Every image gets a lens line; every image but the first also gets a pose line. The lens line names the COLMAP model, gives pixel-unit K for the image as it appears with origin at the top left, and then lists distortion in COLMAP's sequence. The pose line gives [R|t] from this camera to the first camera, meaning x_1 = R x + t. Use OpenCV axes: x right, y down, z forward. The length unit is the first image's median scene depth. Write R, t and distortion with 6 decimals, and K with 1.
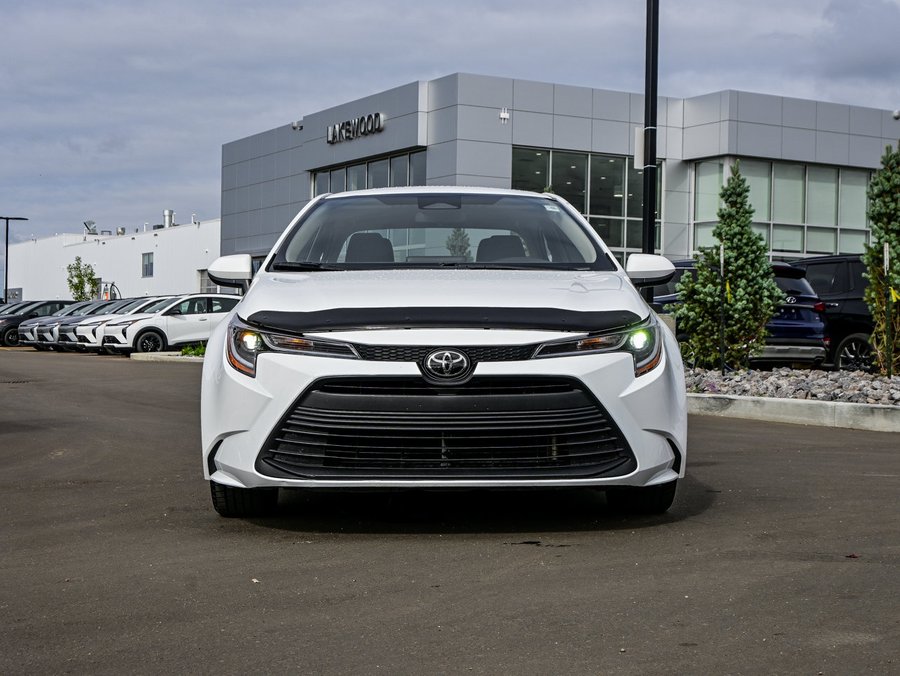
lens RADIAL K [[1453.6, 0, 420.4], [0, 1453.6, 369.0], [0, 0, 1]] dist [-0.020184, 0.000000]
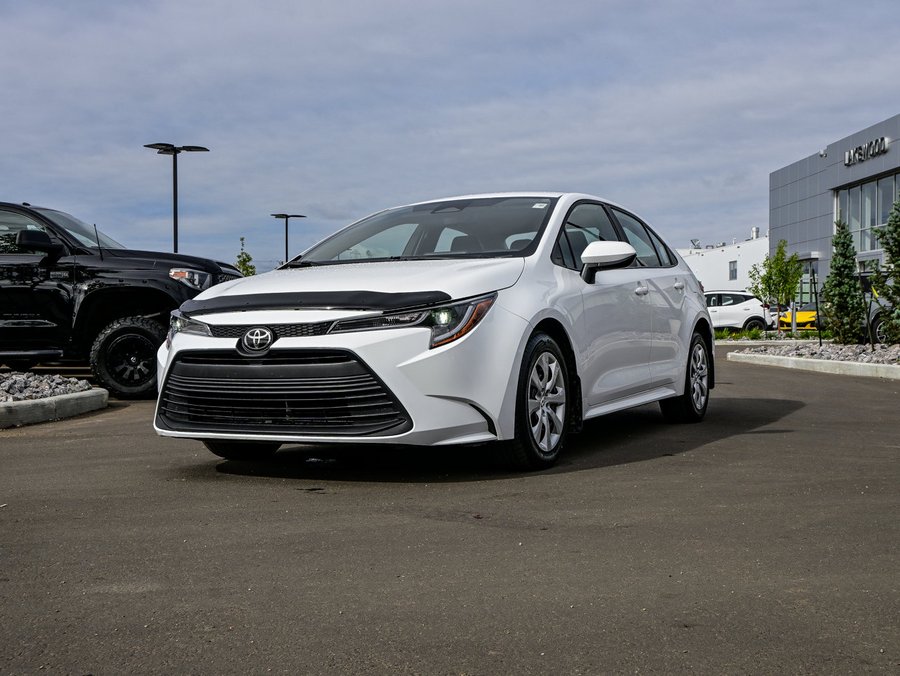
lens RADIAL K [[1103.6, 0, 468.0], [0, 1103.6, 341.2], [0, 0, 1]] dist [-0.011762, 0.000000]
pose [[0.892693, -0.008579, -0.450585, 0.213922], [0.004204, 0.999934, -0.010710, 0.003179], [0.450647, 0.007666, 0.892670, 0.090279]]
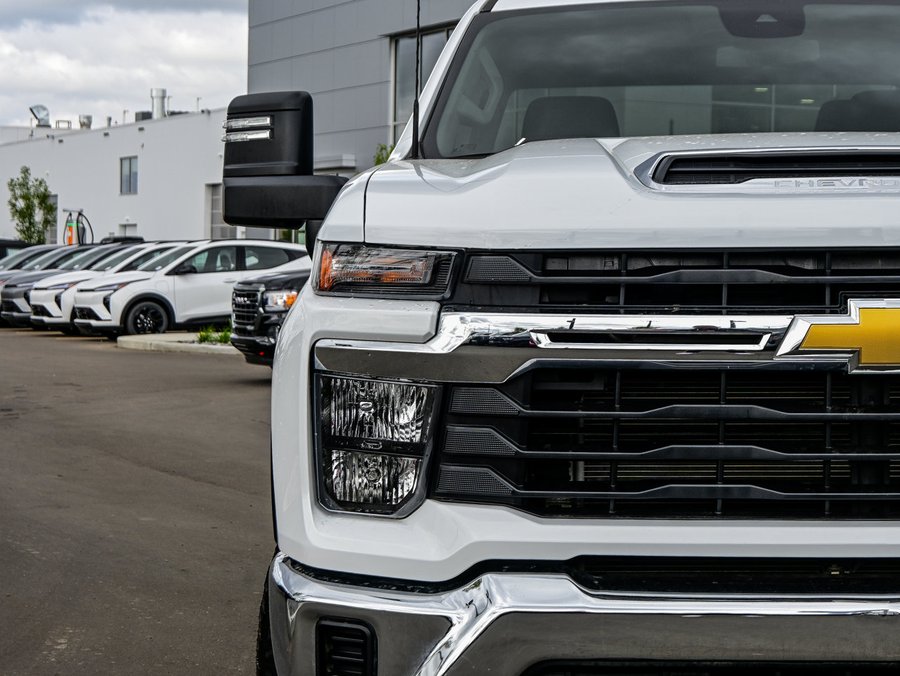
lens RADIAL K [[2205.0, 0, 452.4], [0, 2205.0, 330.3], [0, 0, 1]] dist [-0.028074, 0.000000]
pose [[0.999402, -0.001829, -0.034527, -0.047220], [0.002043, 0.999979, 0.006190, -0.041894], [0.034515, -0.006257, 0.999385, 0.112213]]
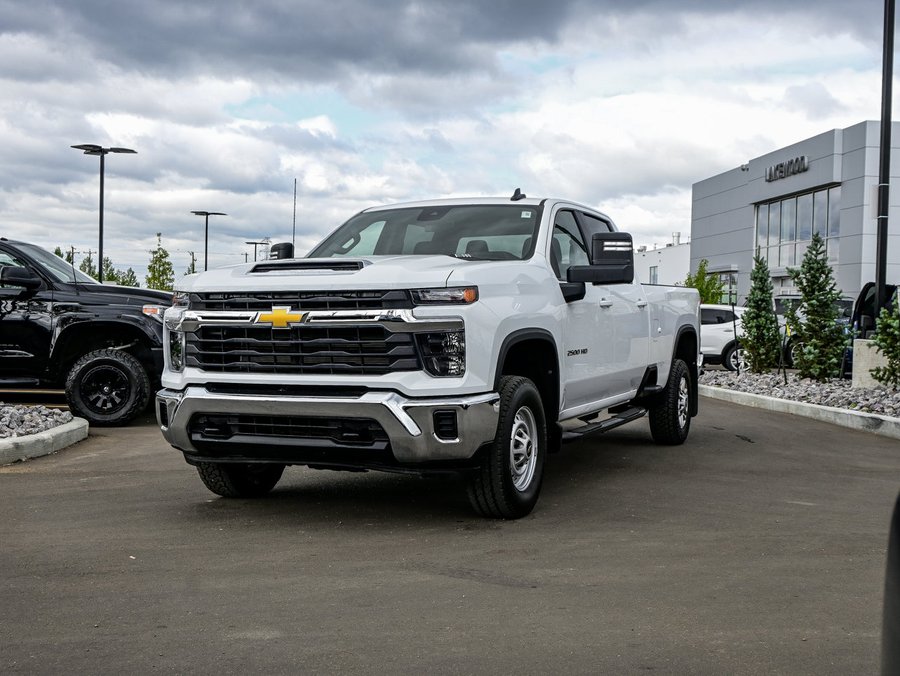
lens RADIAL K [[1143.0, 0, 441.3], [0, 1143.0, 343.9], [0, 0, 1]] dist [-0.002697, 0.000000]
pose [[0.916295, 0.015644, -0.400198, 0.229402], [-0.017975, 0.999836, -0.002072, -0.029545], [0.400101, 0.009092, 0.916426, -0.010296]]
